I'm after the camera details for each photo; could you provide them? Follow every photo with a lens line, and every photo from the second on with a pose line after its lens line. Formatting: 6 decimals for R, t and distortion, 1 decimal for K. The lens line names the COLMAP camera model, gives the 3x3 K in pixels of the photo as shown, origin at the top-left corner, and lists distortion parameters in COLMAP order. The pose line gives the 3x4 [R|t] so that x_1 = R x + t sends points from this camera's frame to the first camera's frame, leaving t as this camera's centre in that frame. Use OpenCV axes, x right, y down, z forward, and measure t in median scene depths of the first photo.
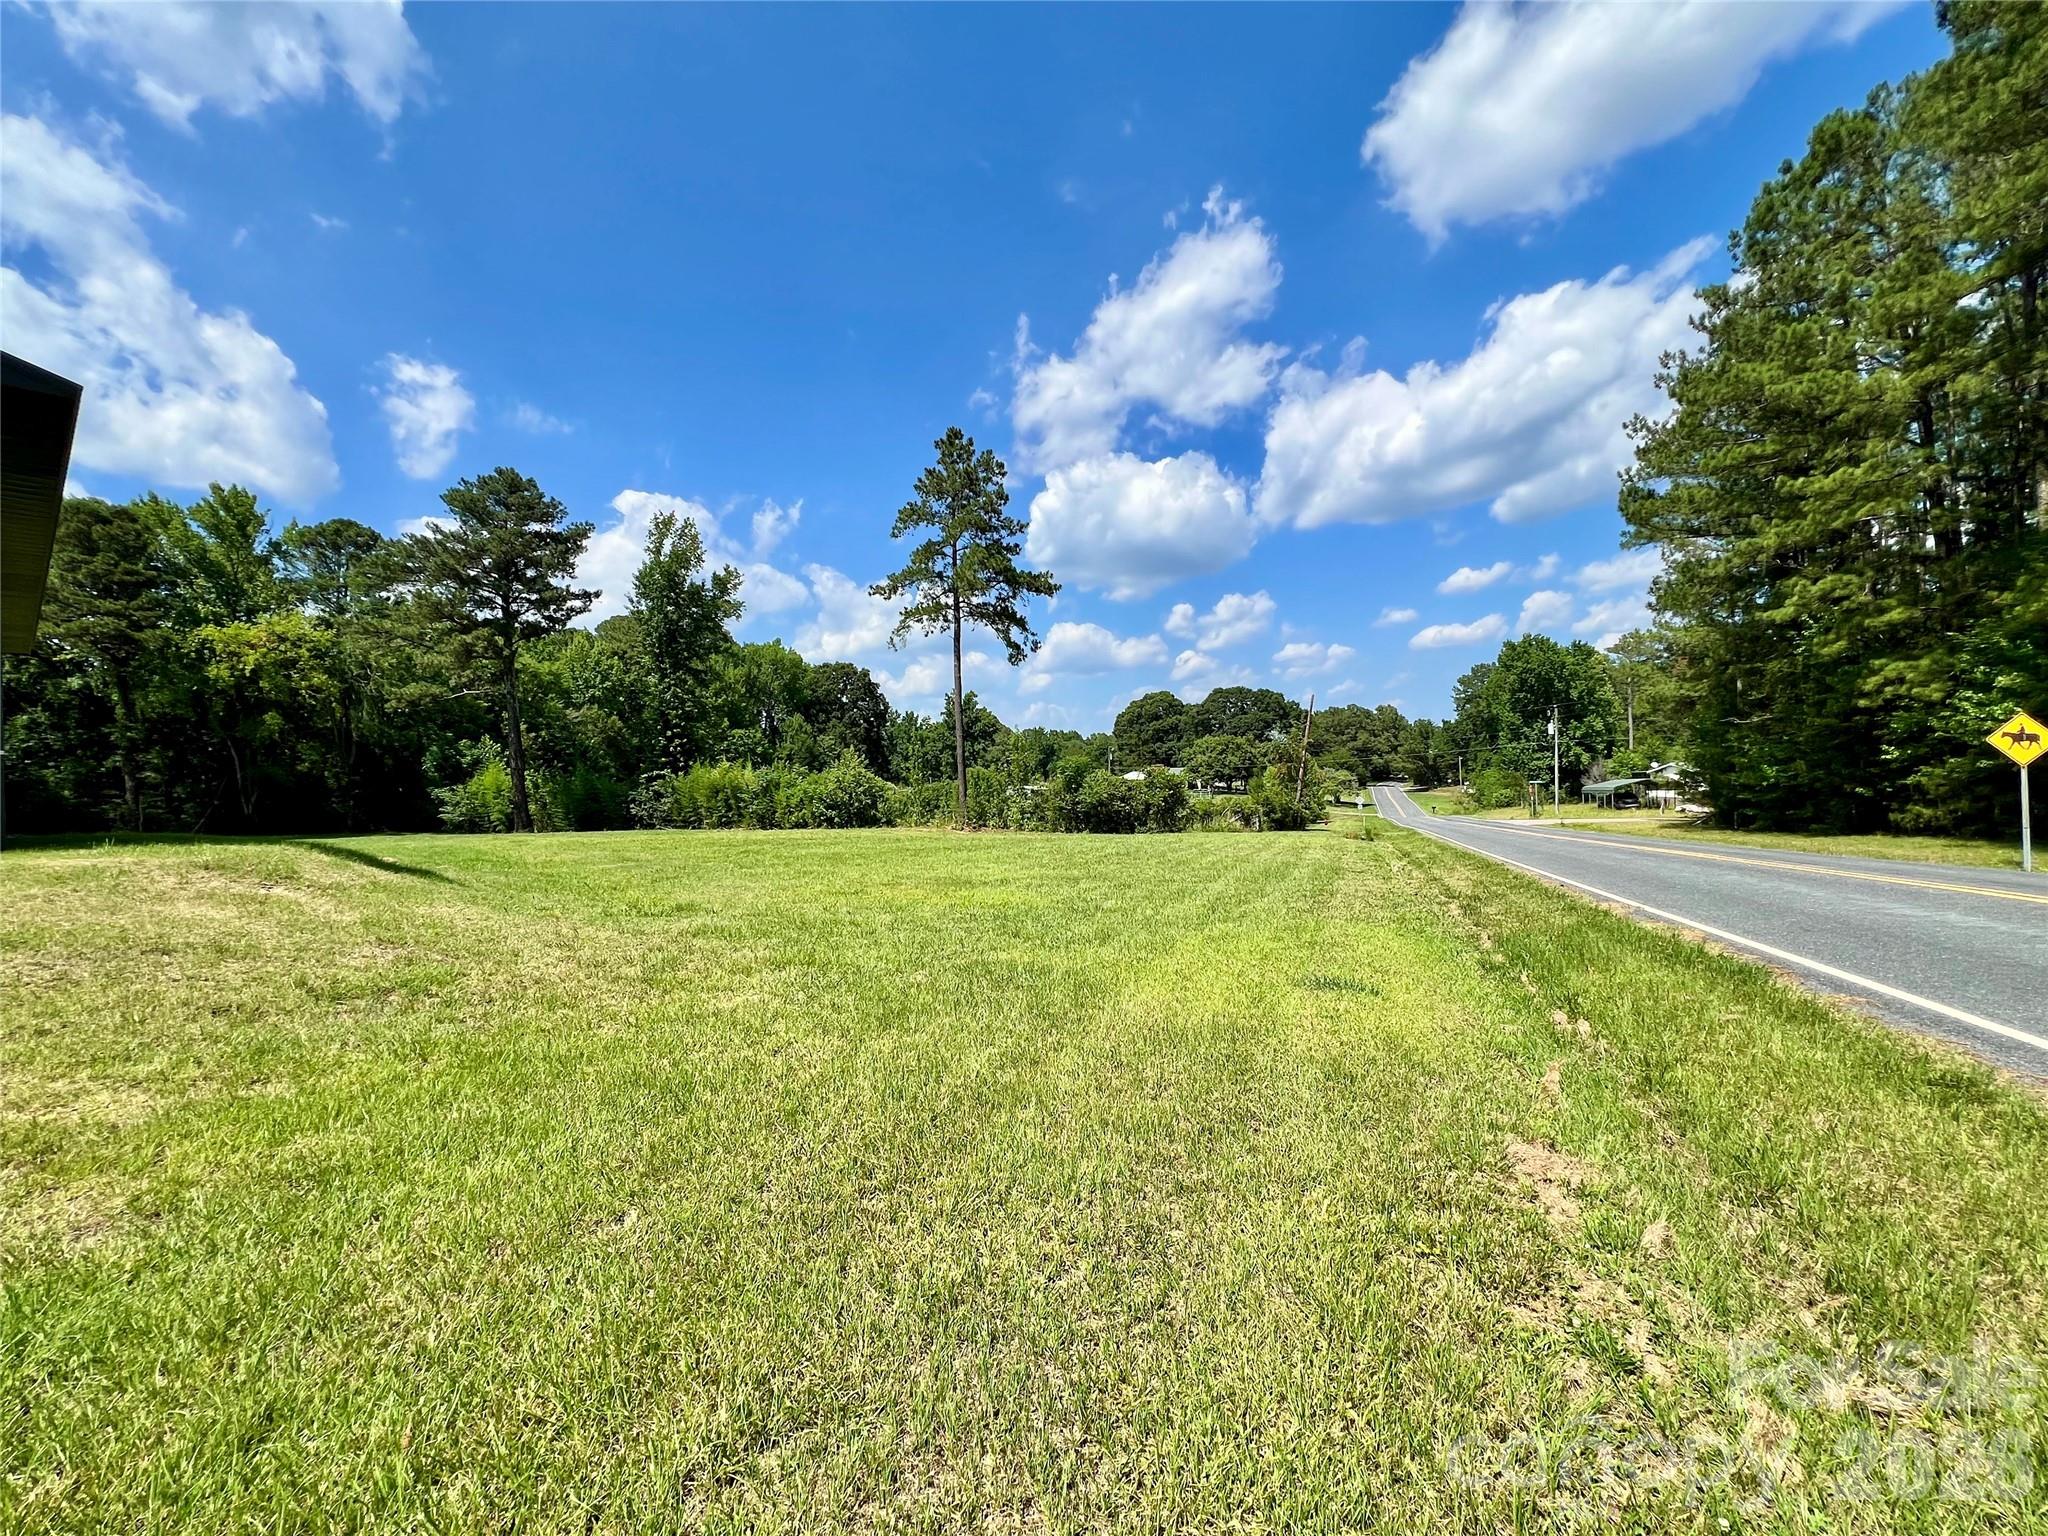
lens RADIAL K [[824.4, 0, 1001.0], [0, 824.4, 769.2], [0, 0, 1]] dist [-0.000902, 0.002004]
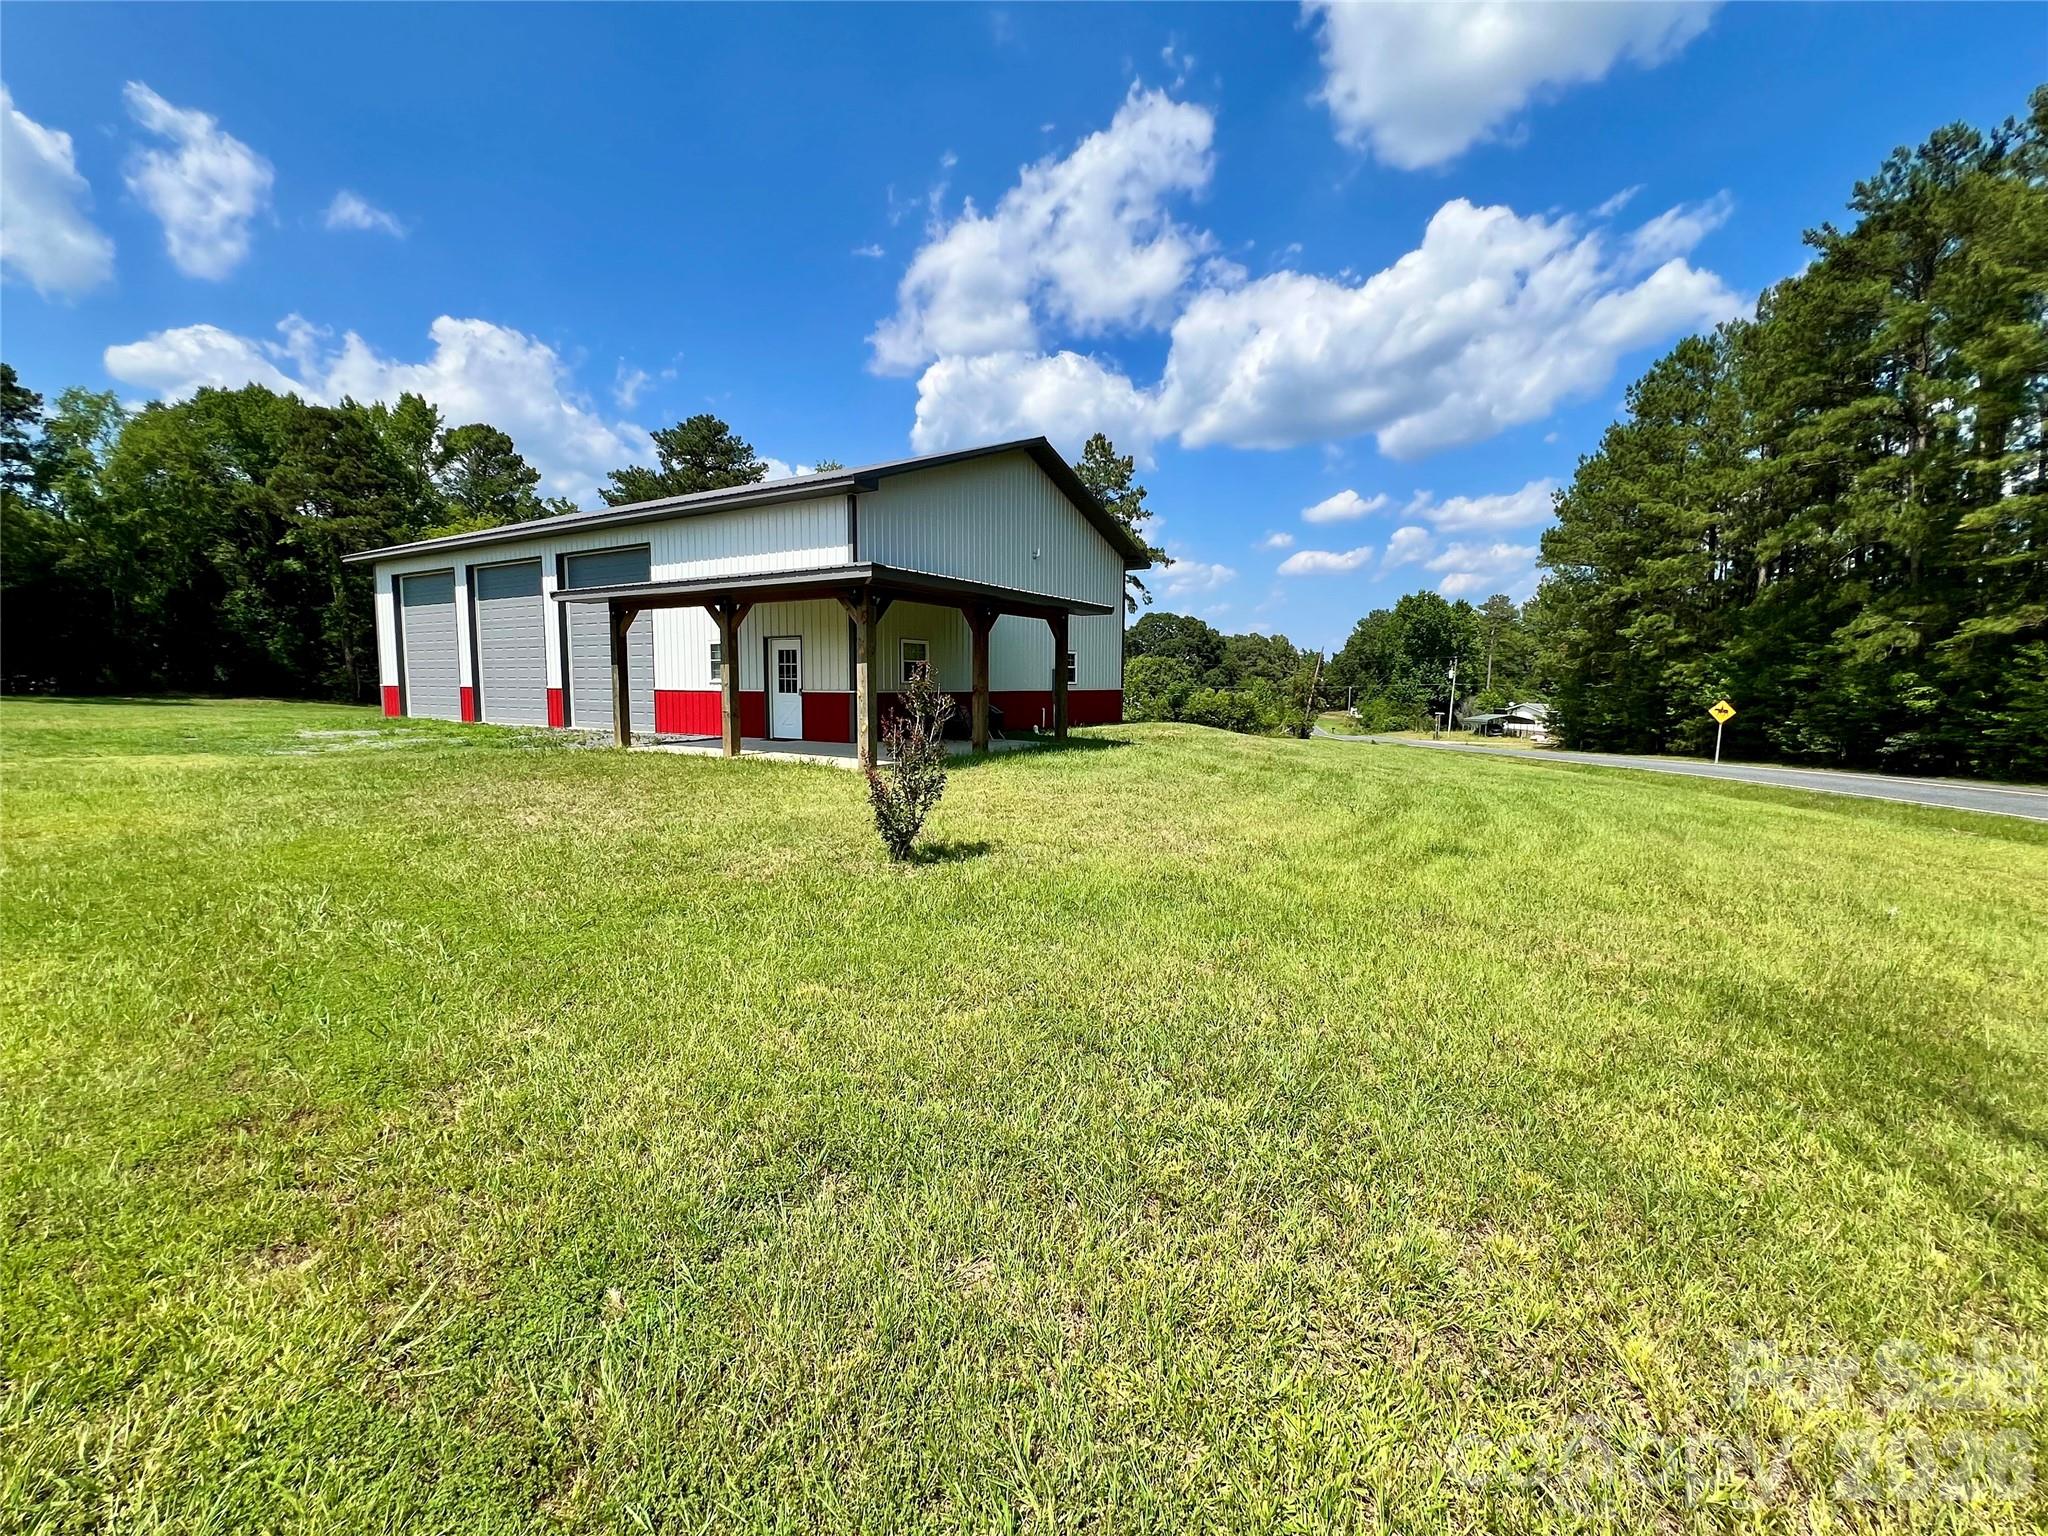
lens RADIAL K [[824.4, 0, 1009.6], [0, 824.4, 798.8], [0, 0, 1]] dist [-0.000902, 0.002004]
pose [[0.986126, 0.032340, 0.162816, -0.150953], [-0.056464, 0.987702, 0.145795, -0.002612], [-0.156098, -0.152966, 0.975825, -0.134683]]
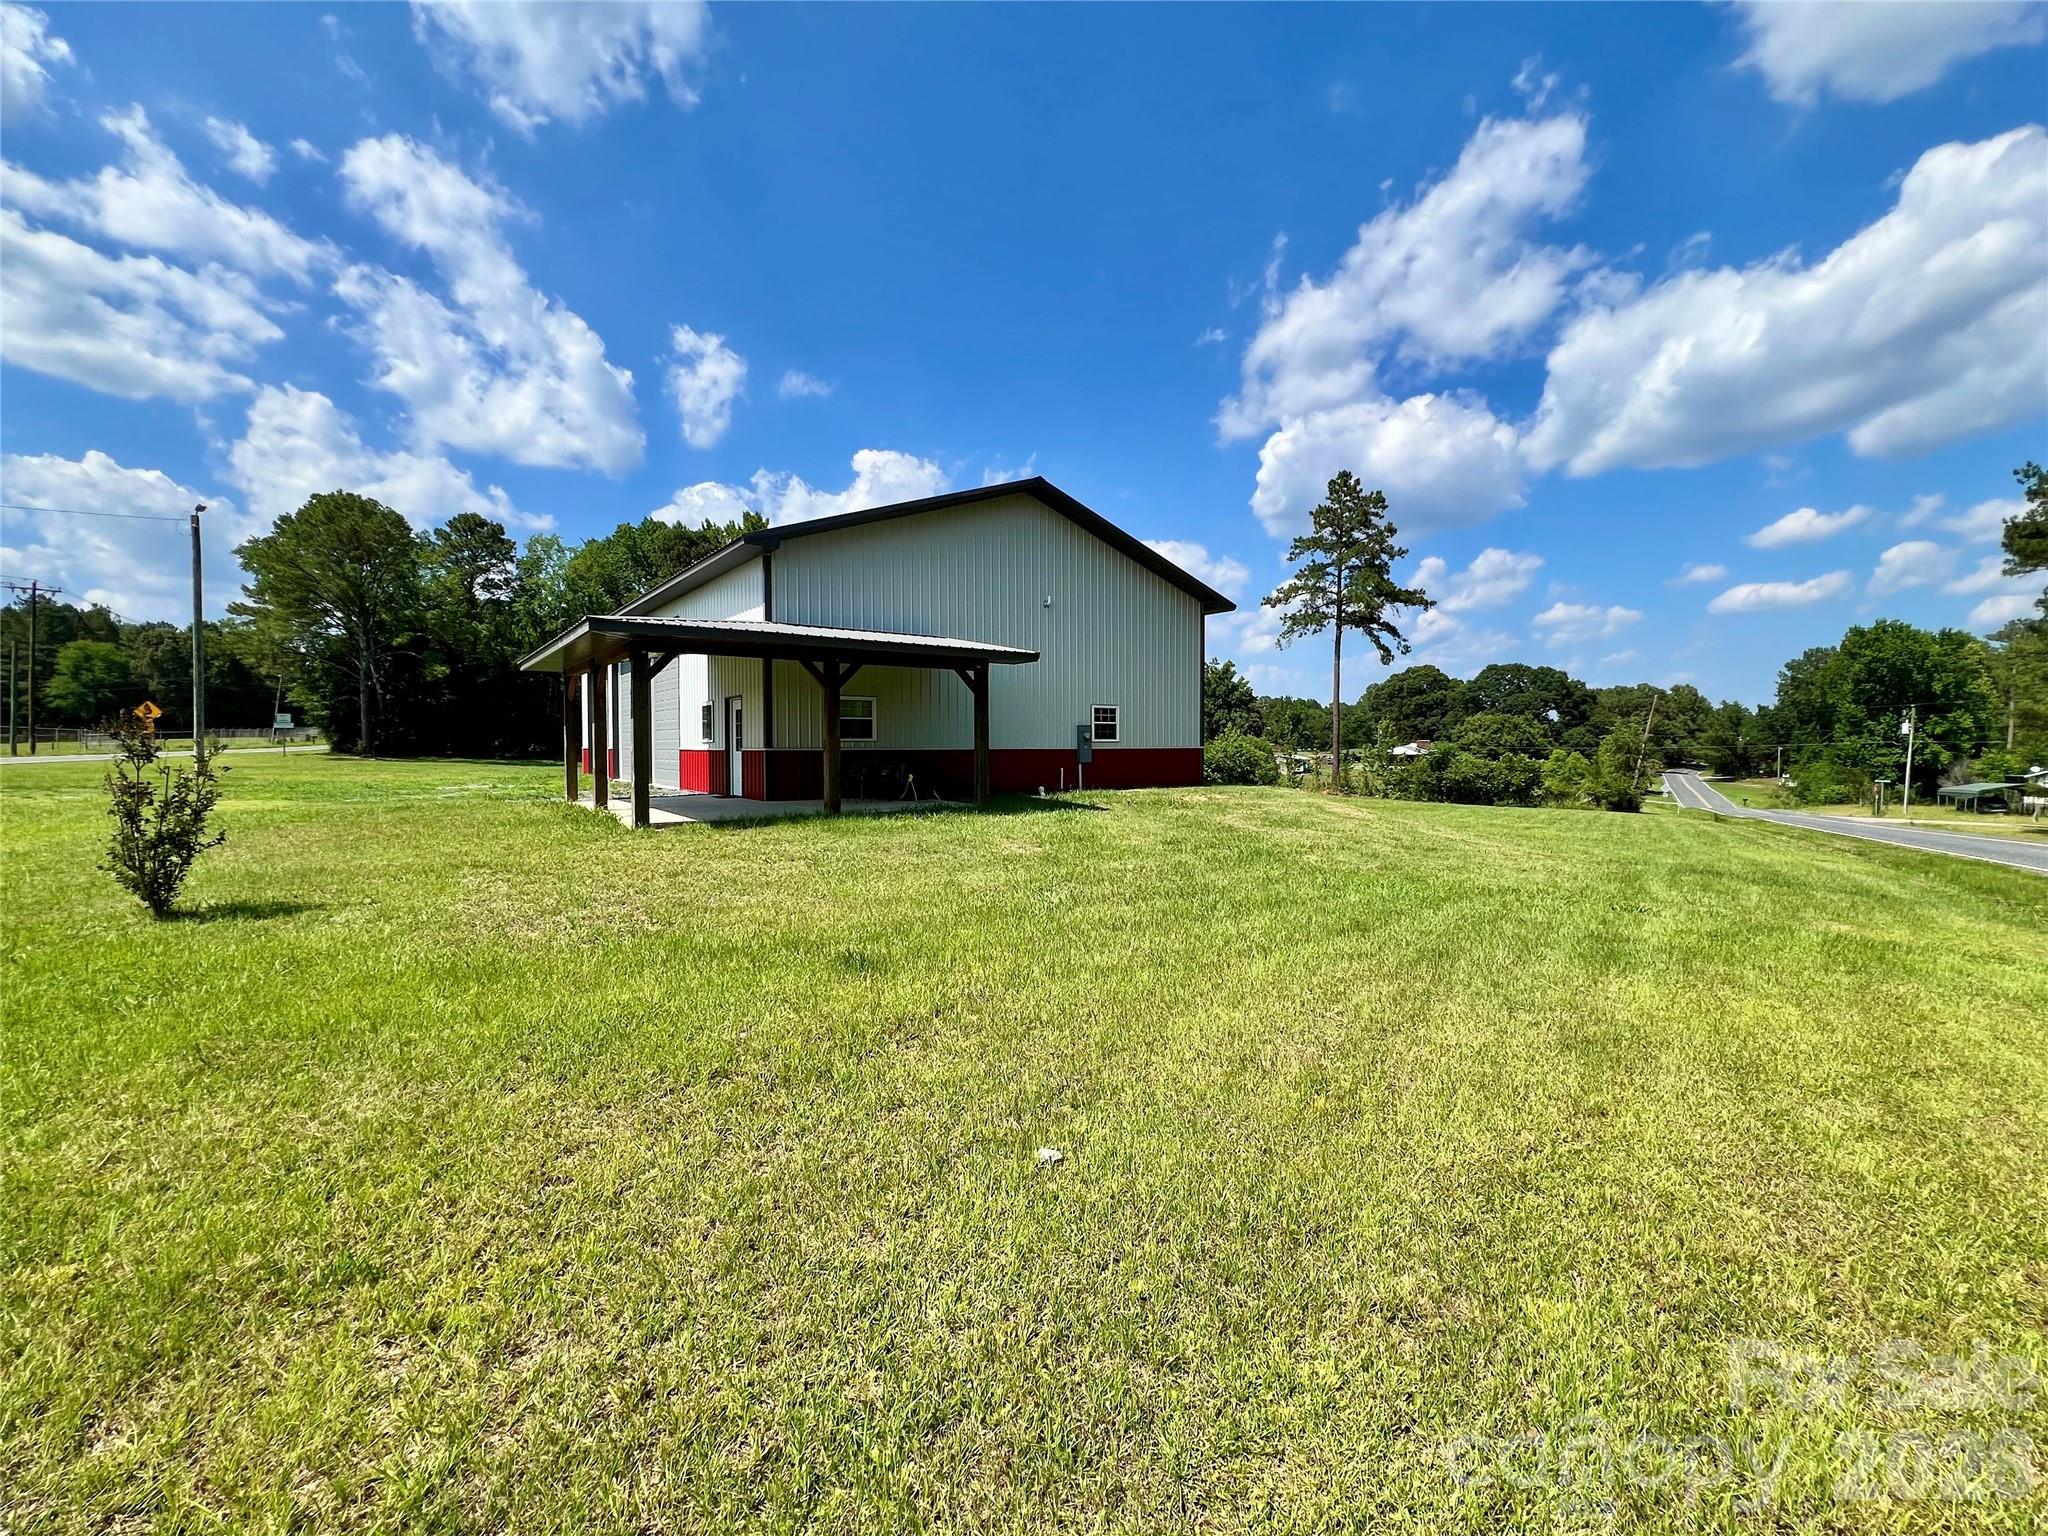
lens RADIAL K [[824.4, 0, 1033.3], [0, 824.4, 785.0], [0, 0, 1]] dist [-0.000902, 0.002004]
pose [[0.974870, 0.059479, -0.214689, -0.079148], [-0.044653, 0.996312, 0.073263, -0.004838], [0.218255, -0.061836, 0.973931, -0.117256]]
